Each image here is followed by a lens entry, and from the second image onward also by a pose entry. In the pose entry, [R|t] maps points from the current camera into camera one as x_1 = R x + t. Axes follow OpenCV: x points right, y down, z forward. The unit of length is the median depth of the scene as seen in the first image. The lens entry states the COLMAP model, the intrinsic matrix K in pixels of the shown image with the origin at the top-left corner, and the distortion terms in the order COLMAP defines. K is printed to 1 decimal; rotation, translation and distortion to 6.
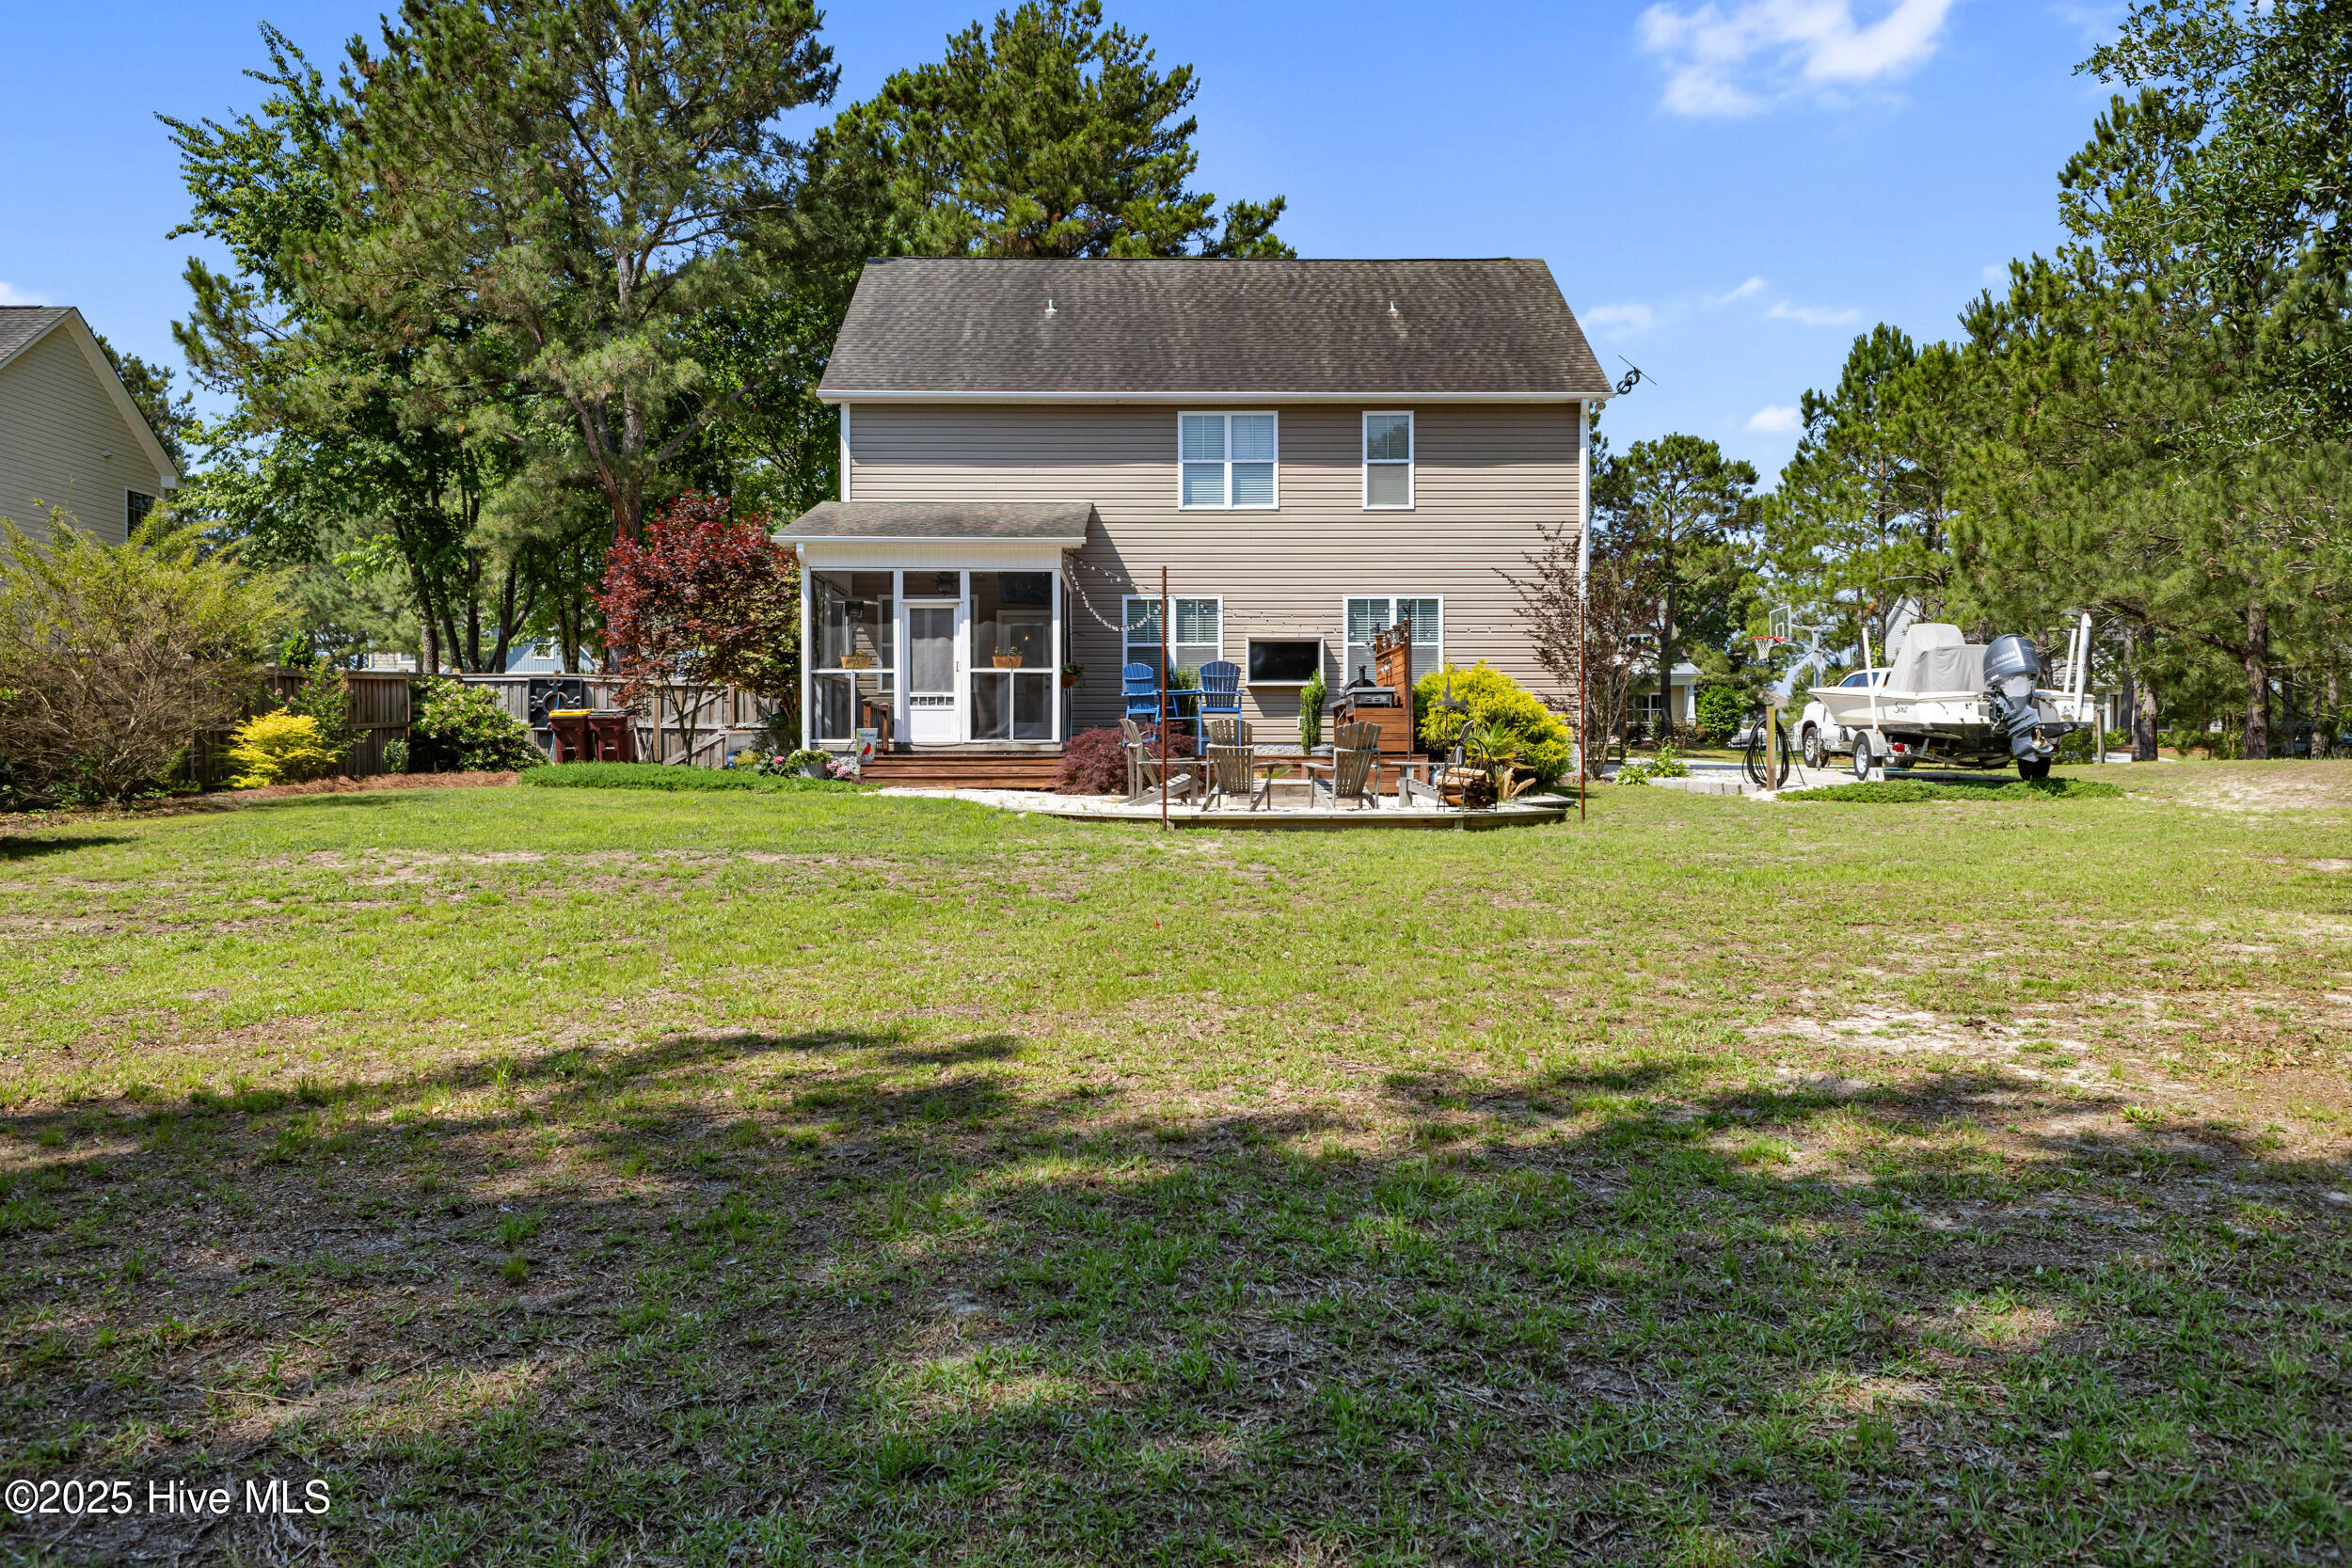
lens RADIAL K [[1960.0, 0, 1176.0], [0, 1960.0, 784.0], [0, 0, 1]] dist [0.006504, -0.001102]
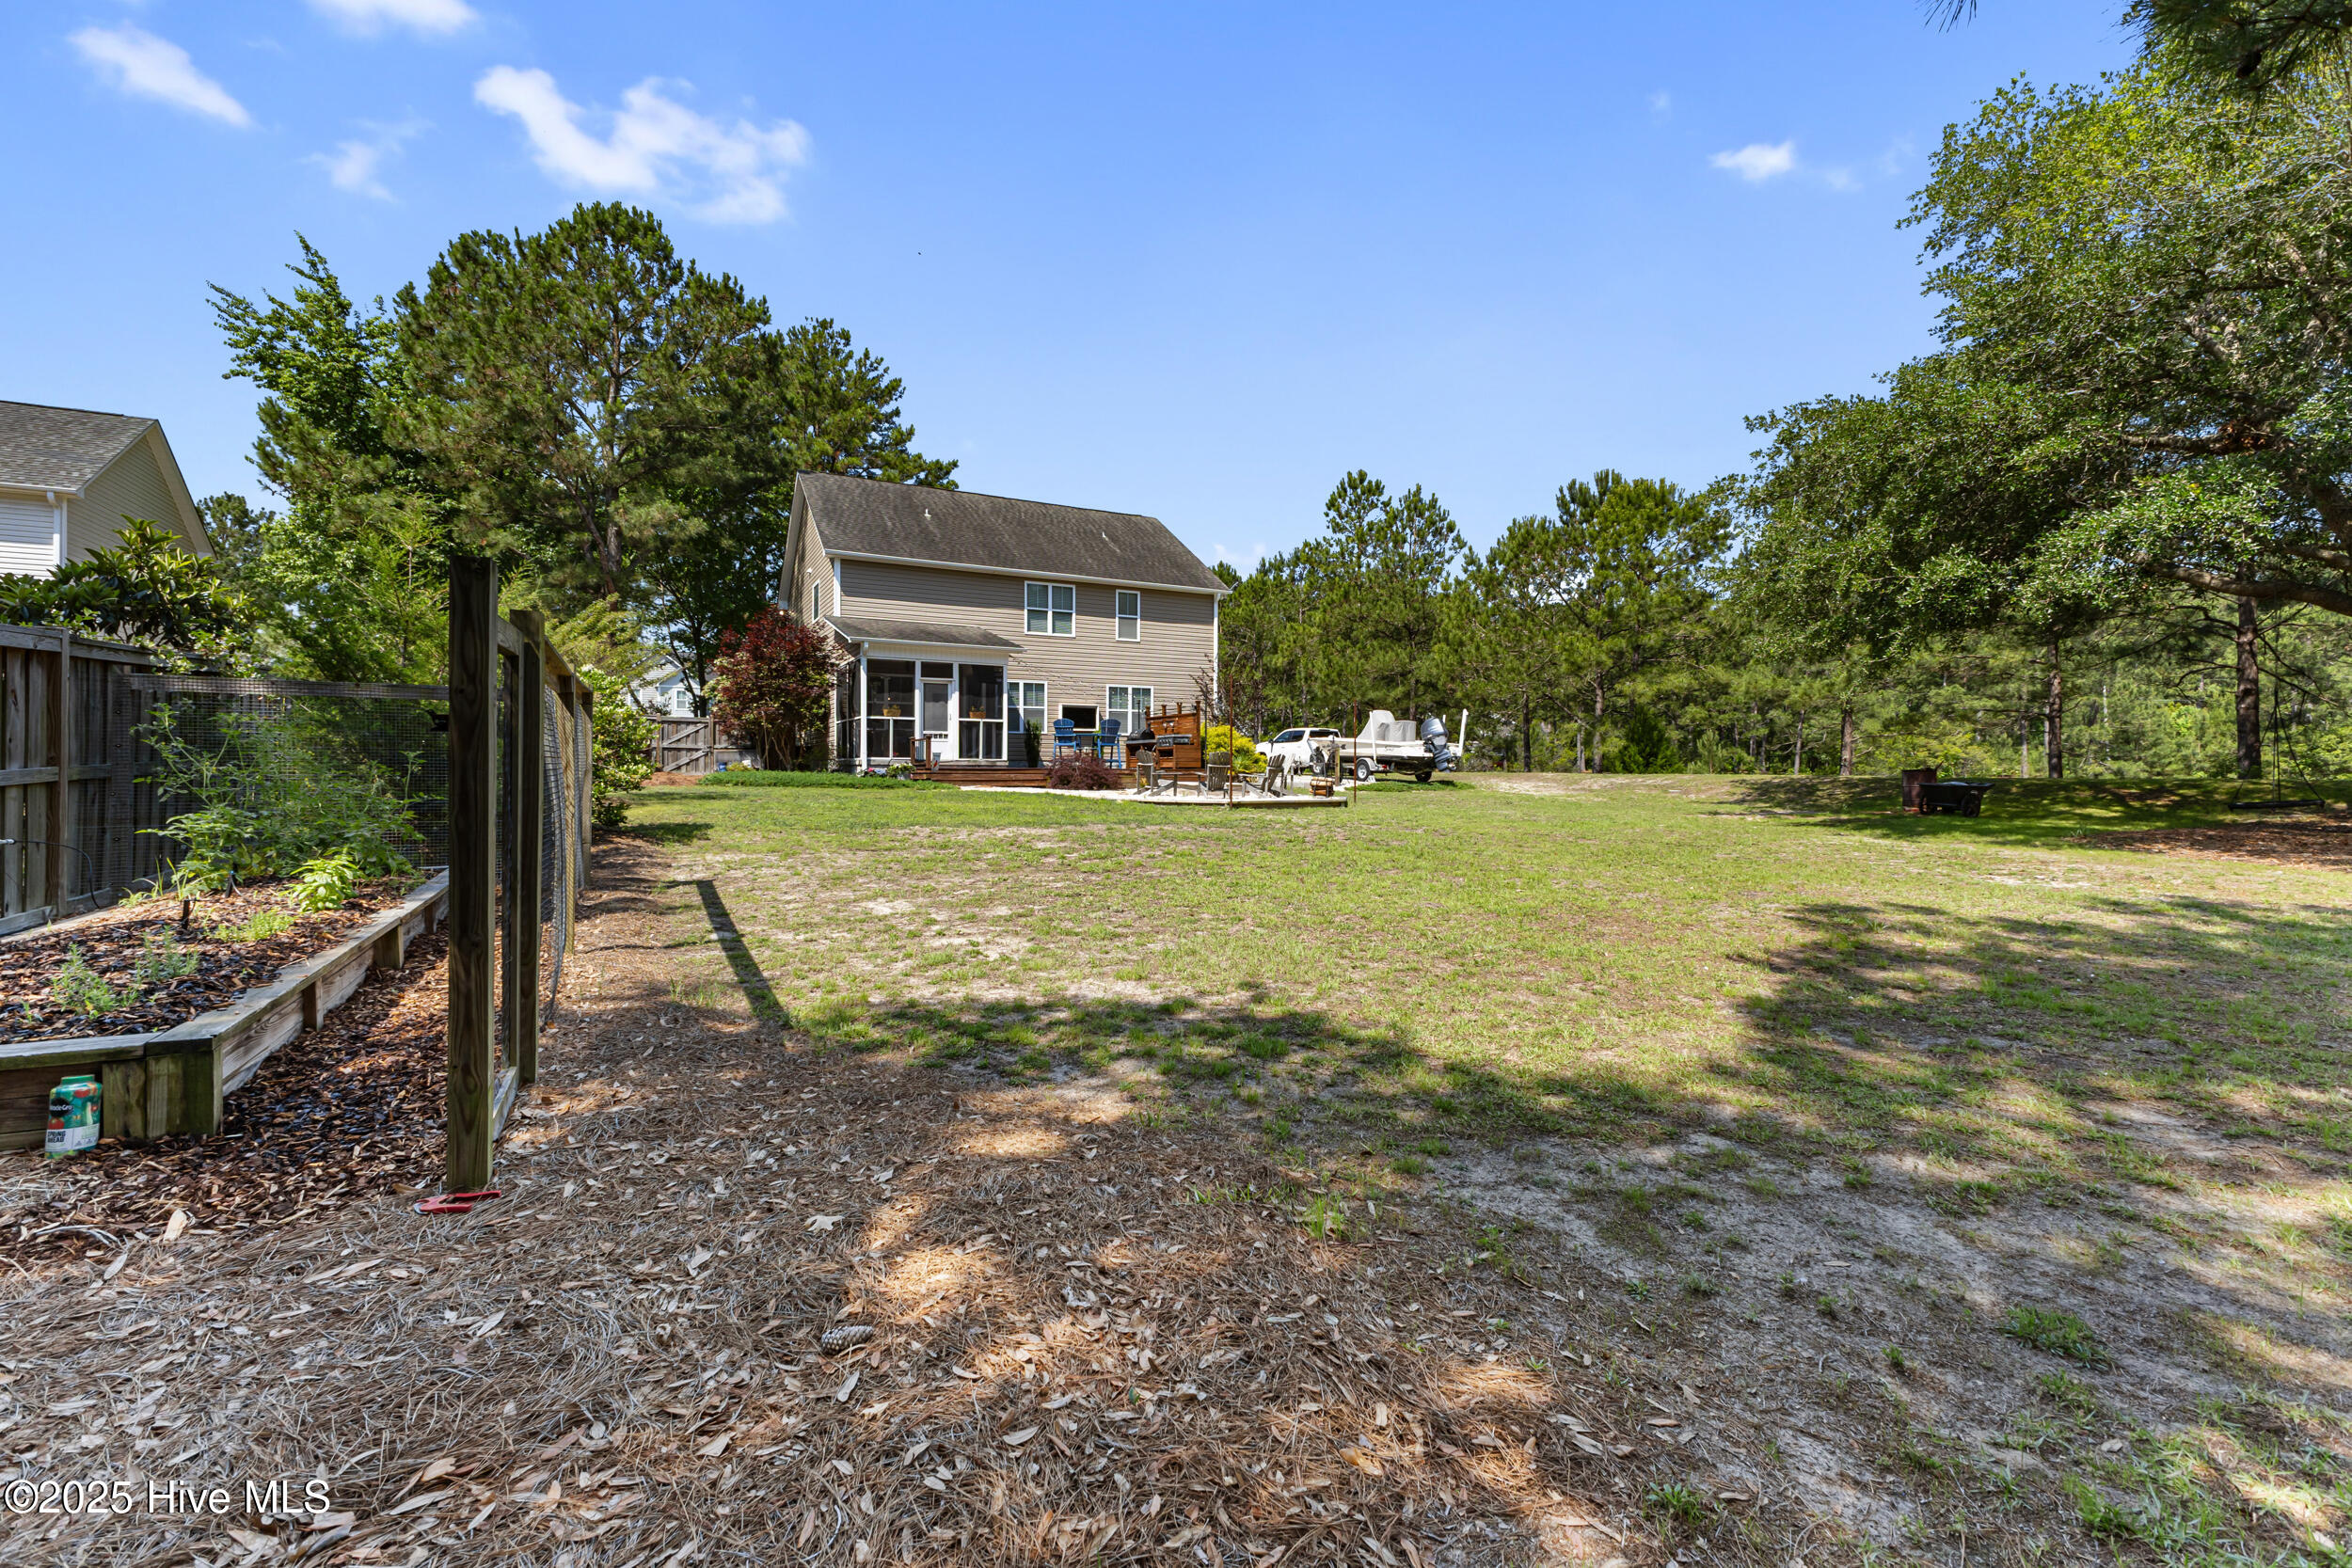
lens RADIAL K [[1035.1, 0, 1176.0], [0, 1035.1, 784.0], [0, 0, 1]] dist [0.006497, -0.004036]
pose [[0.881548, -0.000893, 0.472094, -0.374046], [-0.002664, 0.999973, 0.006866, -0.006363], [-0.472087, -0.007311, 0.881522, 0.078948]]
